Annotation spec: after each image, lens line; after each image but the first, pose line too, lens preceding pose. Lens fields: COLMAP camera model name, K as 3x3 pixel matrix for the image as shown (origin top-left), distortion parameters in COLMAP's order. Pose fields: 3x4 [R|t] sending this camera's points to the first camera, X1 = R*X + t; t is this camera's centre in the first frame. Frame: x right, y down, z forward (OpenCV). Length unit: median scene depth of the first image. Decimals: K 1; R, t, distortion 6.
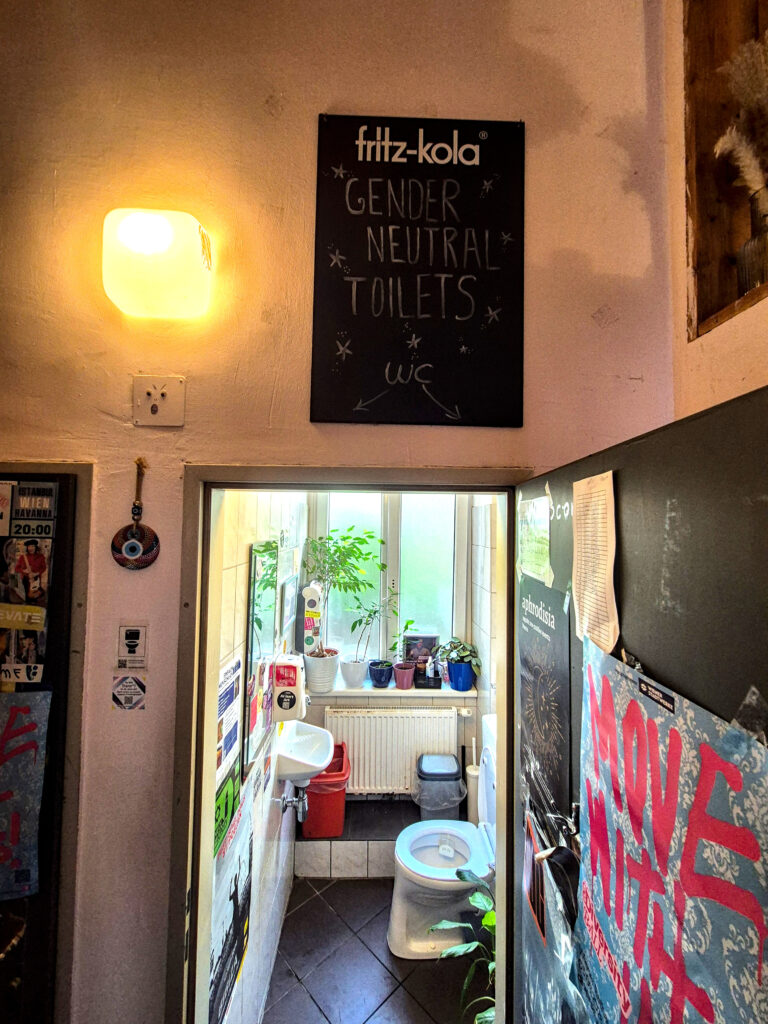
lens RADIAL K [[412.5, 0, 383.1], [0, 412.5, 508.3], [0, 0, 1]] dist [-0.003303, 0.000131]
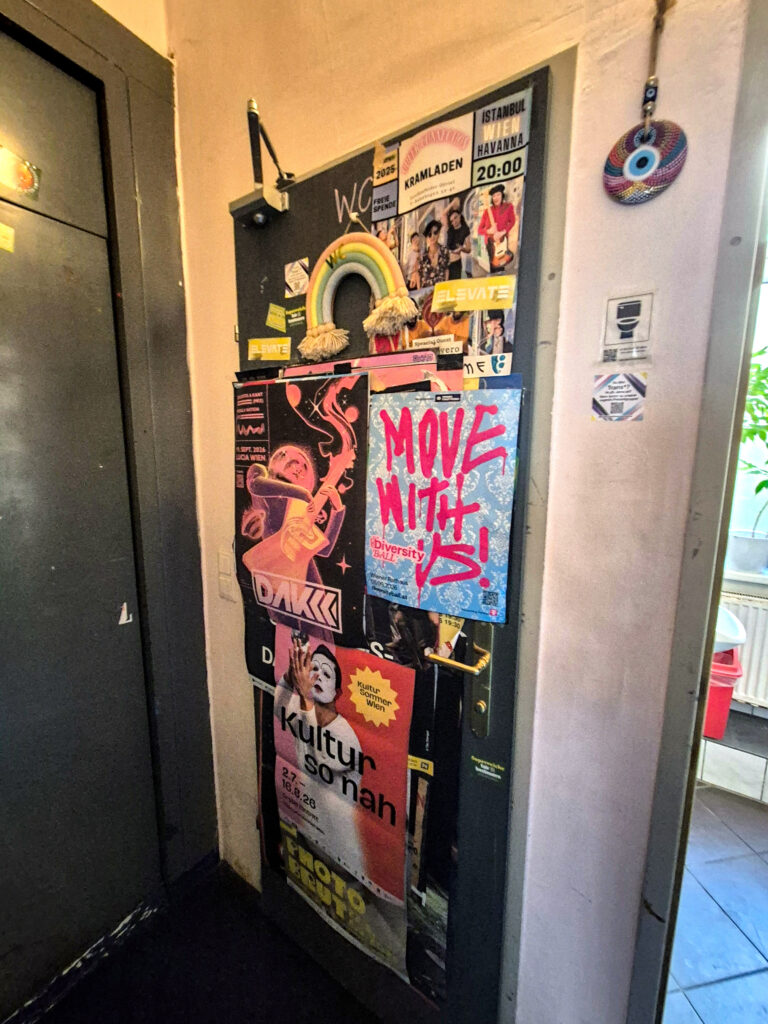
lens RADIAL K [[412.5, 0, 386.4], [0, 412.5, 511.7], [0, 0, 1]] dist [-0.003303, 0.000131]
pose [[0.822029, 0.081642, -0.563562, -0.551420], [0.026009, 0.983253, 0.180379, 0.522953], [0.568851, -0.162934, 0.806140, 0.185257]]
